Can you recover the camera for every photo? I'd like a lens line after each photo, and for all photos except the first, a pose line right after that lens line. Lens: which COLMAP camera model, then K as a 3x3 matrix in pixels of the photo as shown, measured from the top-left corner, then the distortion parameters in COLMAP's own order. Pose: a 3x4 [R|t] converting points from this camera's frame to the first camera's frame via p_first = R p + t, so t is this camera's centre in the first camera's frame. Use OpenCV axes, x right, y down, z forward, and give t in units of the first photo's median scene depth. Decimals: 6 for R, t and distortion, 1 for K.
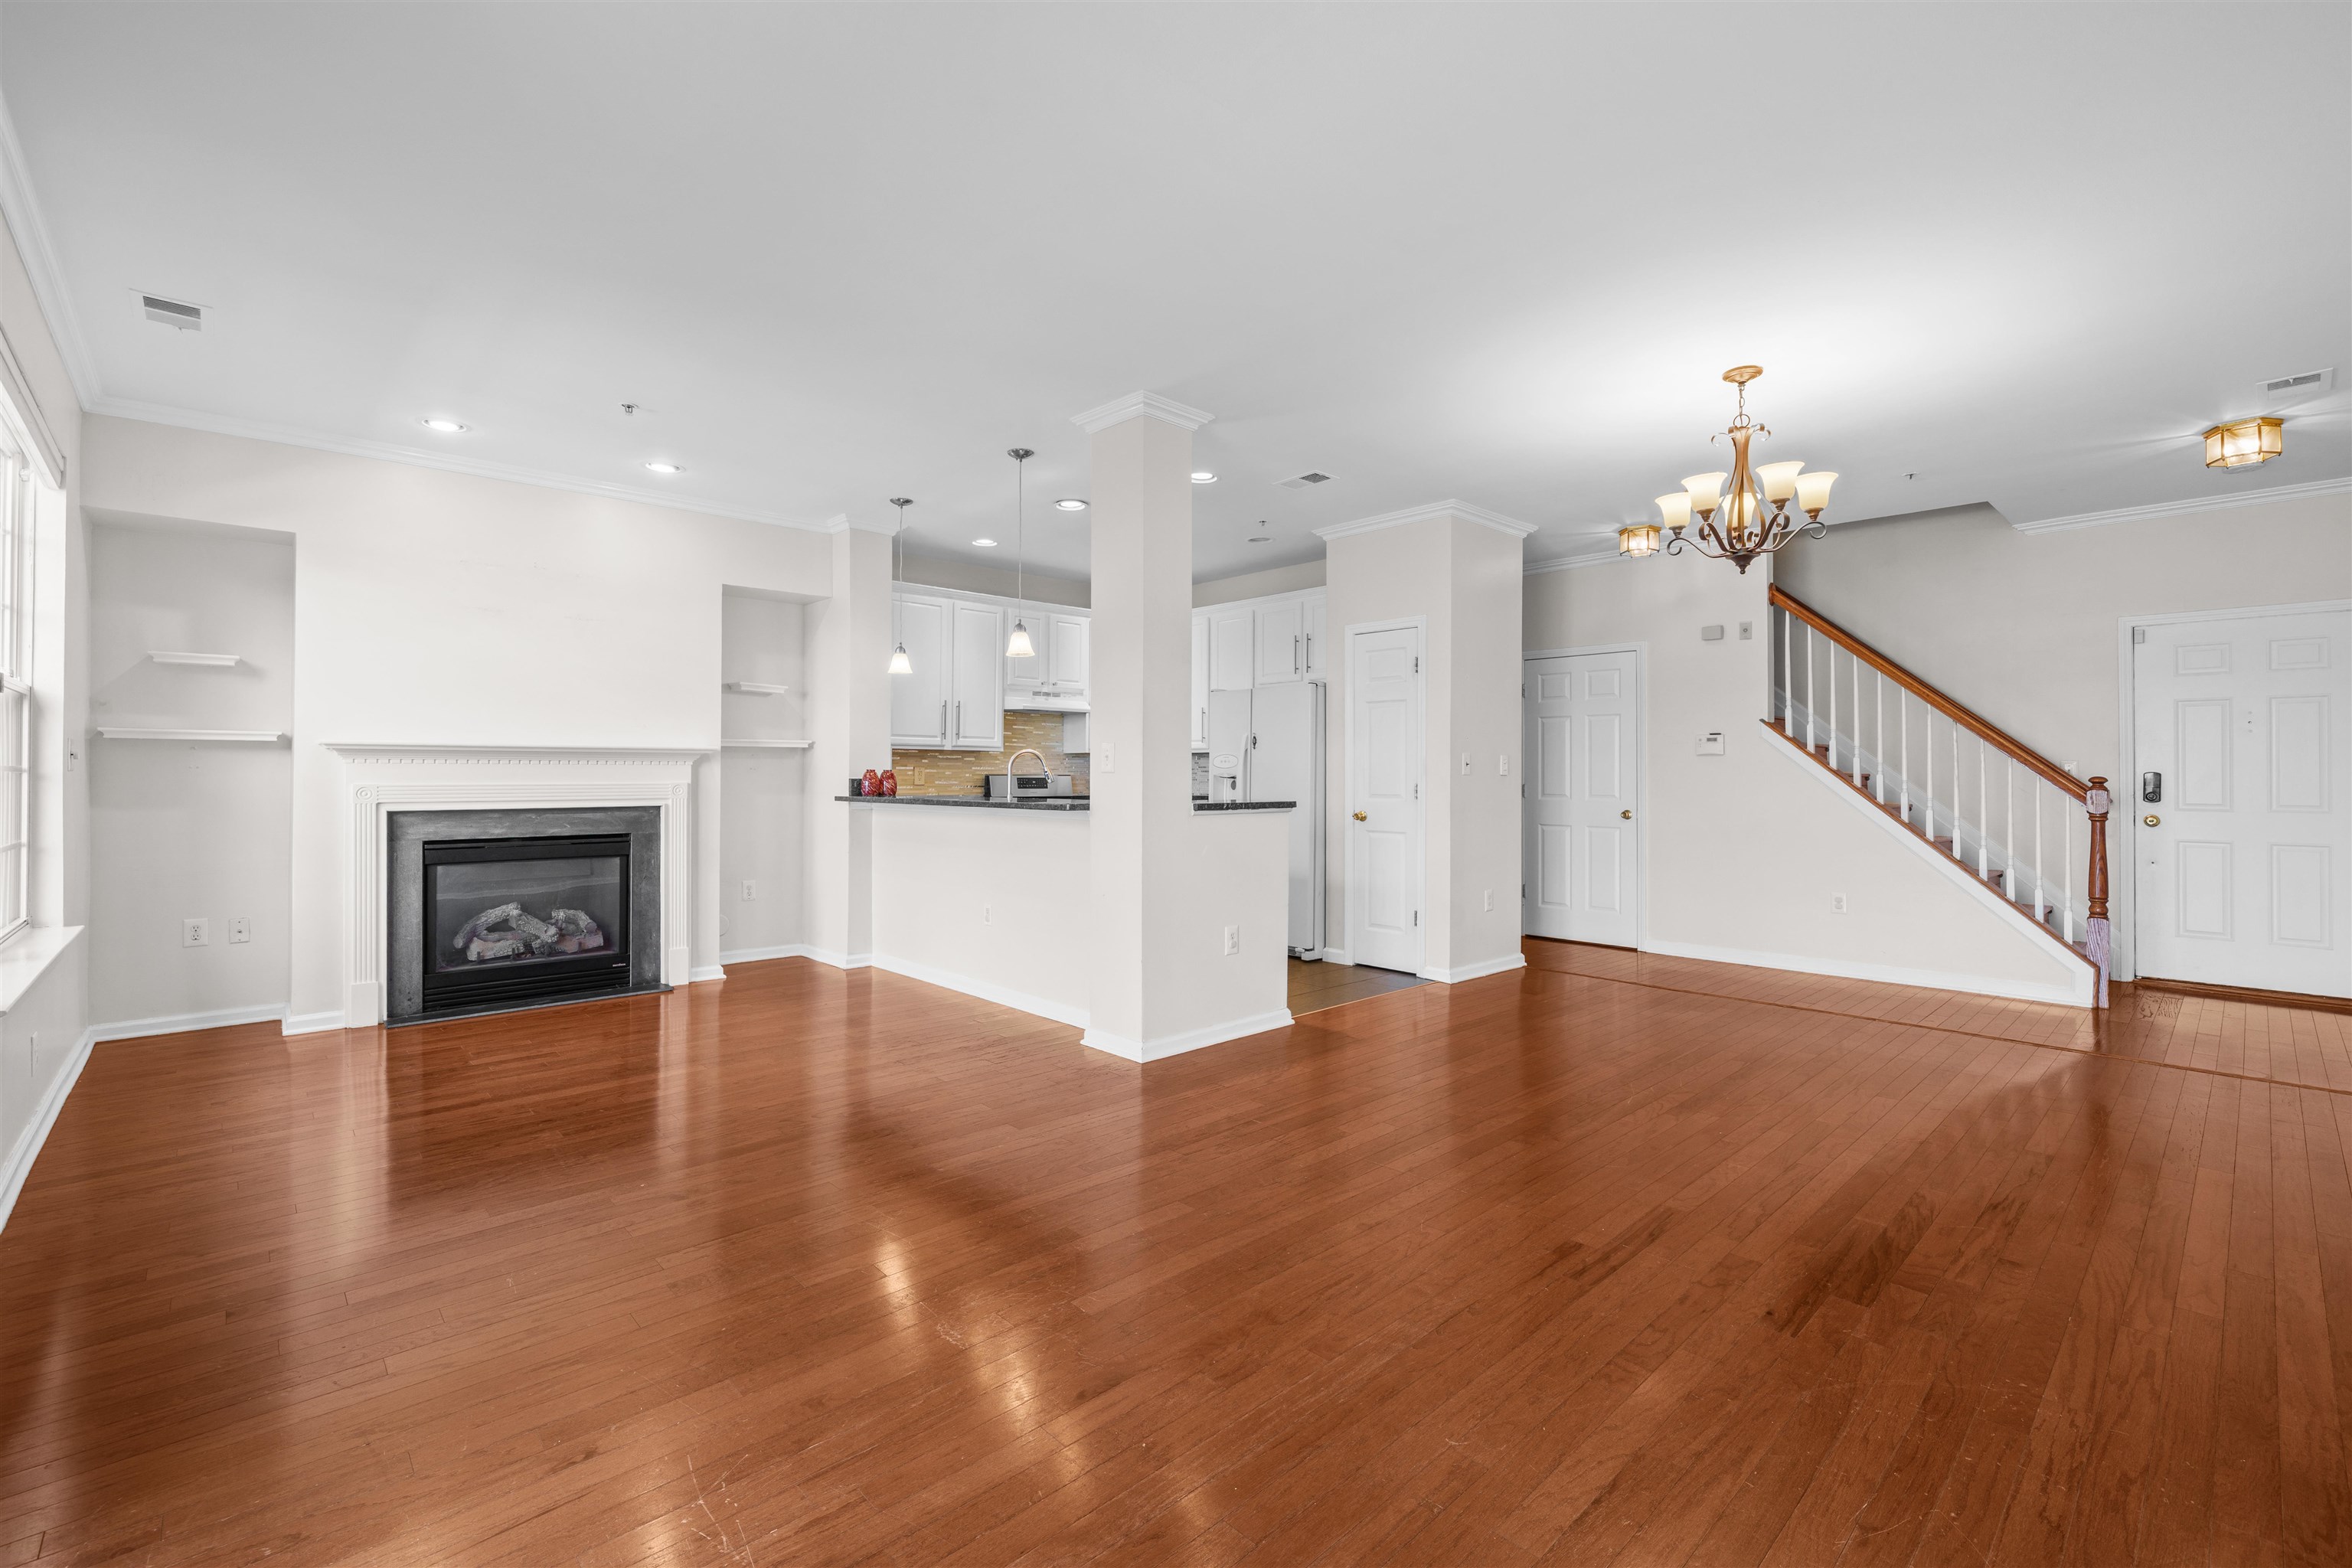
lens RADIAL K [[997.8, 0, 1152.8], [0, 997.8, 764.3], [0, 0, 1]] dist [0.001463, -0.001170]
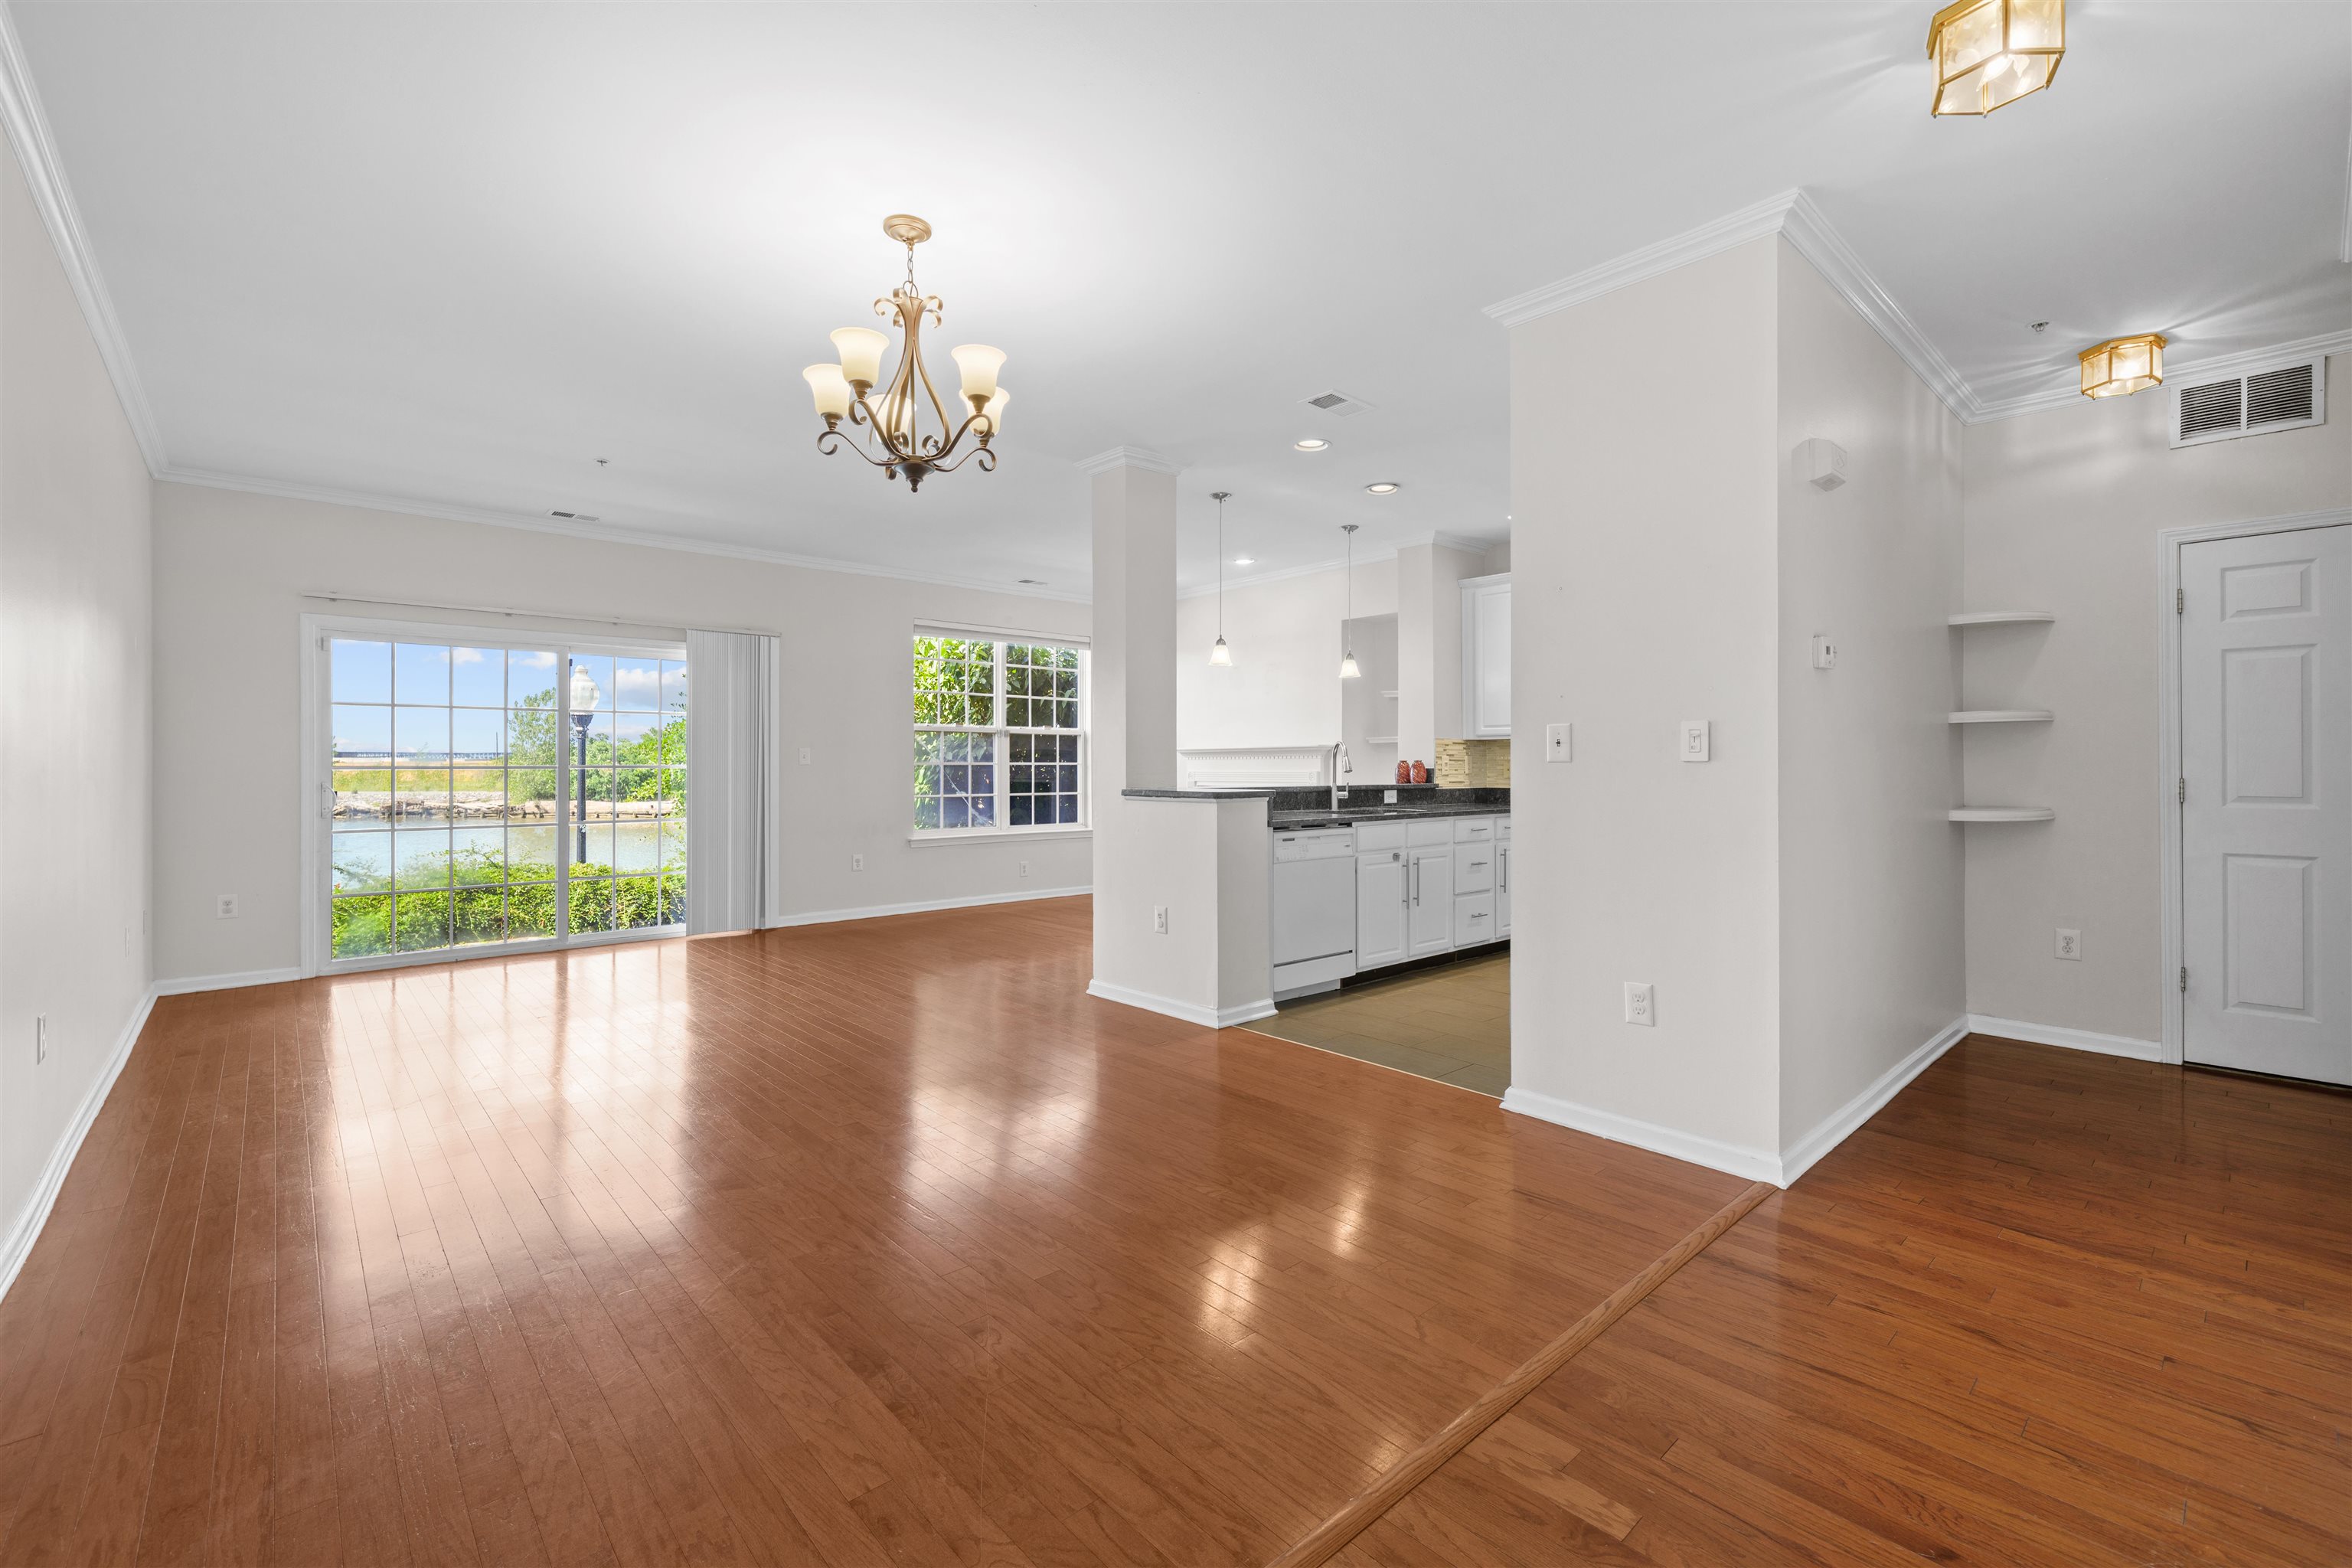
lens RADIAL K [[997.8, 0, 1177.1], [0, 997.8, 759.6], [0, 0, 1]] dist [0.001463, -0.001170]
pose [[0.005309, -0.005691, -0.999970, 0.902310], [0.013206, 0.999897, -0.005621, 0.007878], [0.999899, -0.013176, 0.005383, 0.796179]]
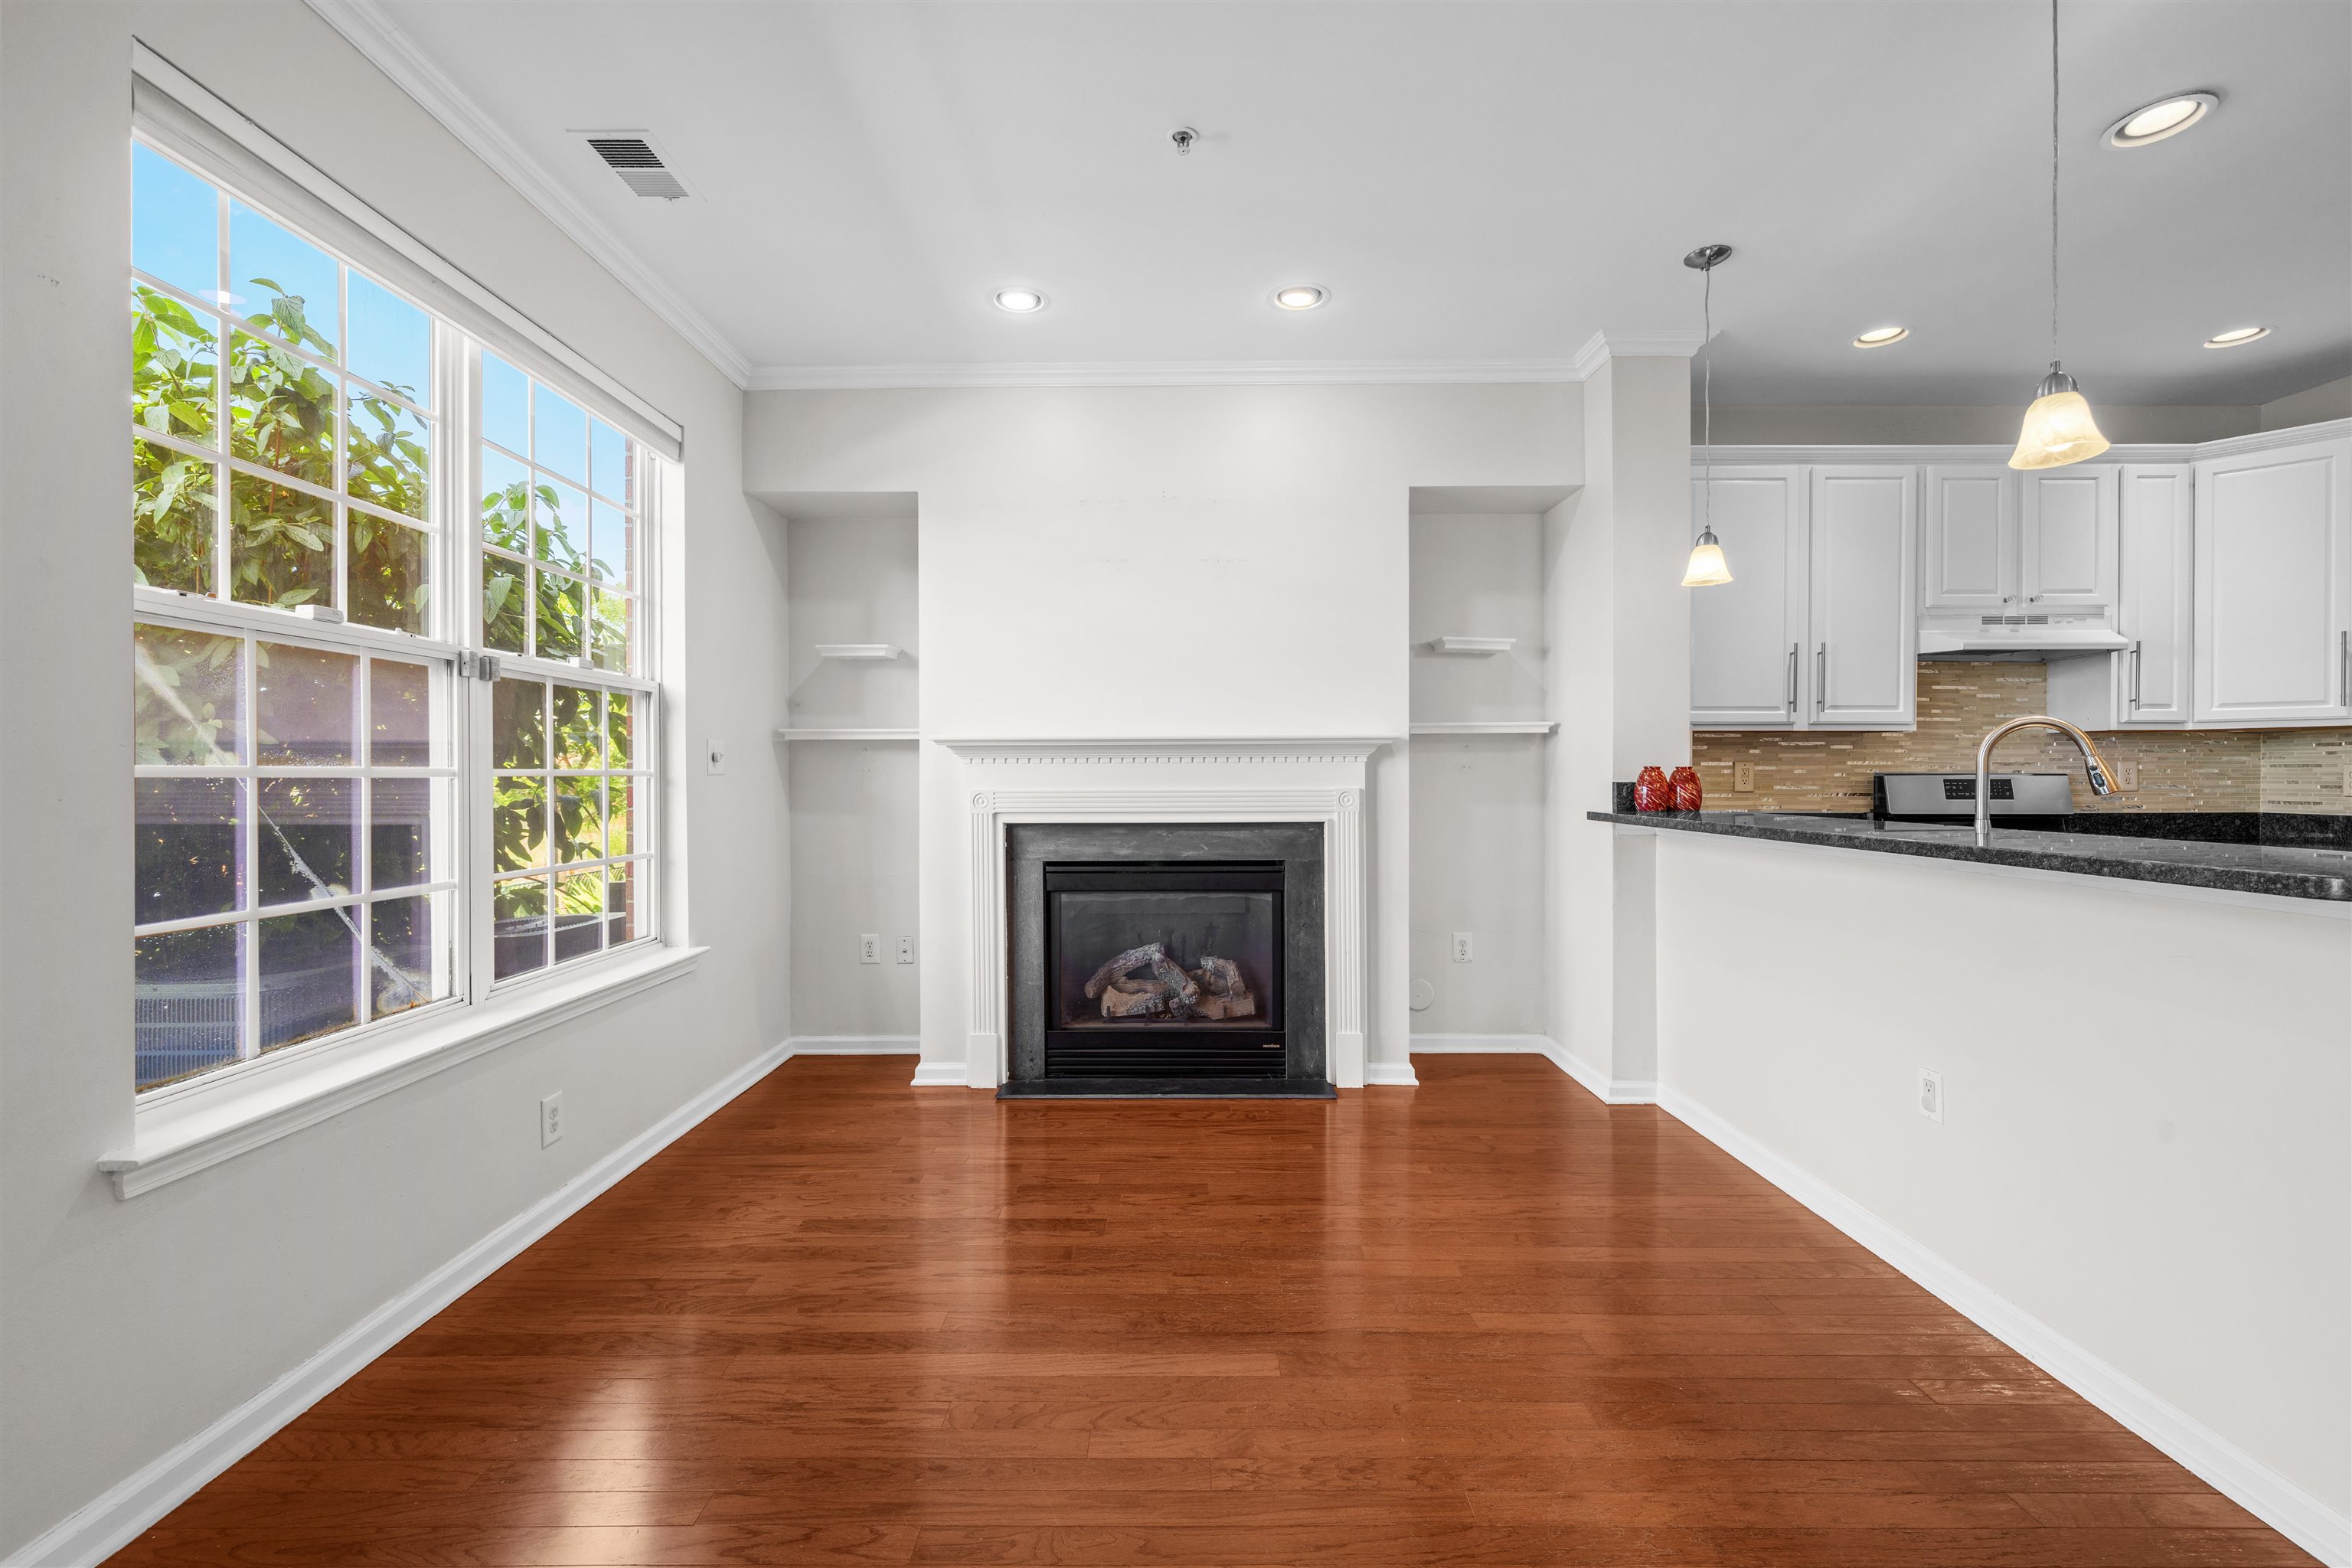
lens RADIAL K [[997.8, 0, 1175.5], [0, 997.8, 774.8], [0, 0, 1]] dist [0.001463, -0.001170]
pose [[0.739099, -0.001139, -0.673596, -0.105661], [0.010703, 0.999892, 0.010053, 0.001305], [0.673512, -0.014640, 0.739032, 0.419559]]
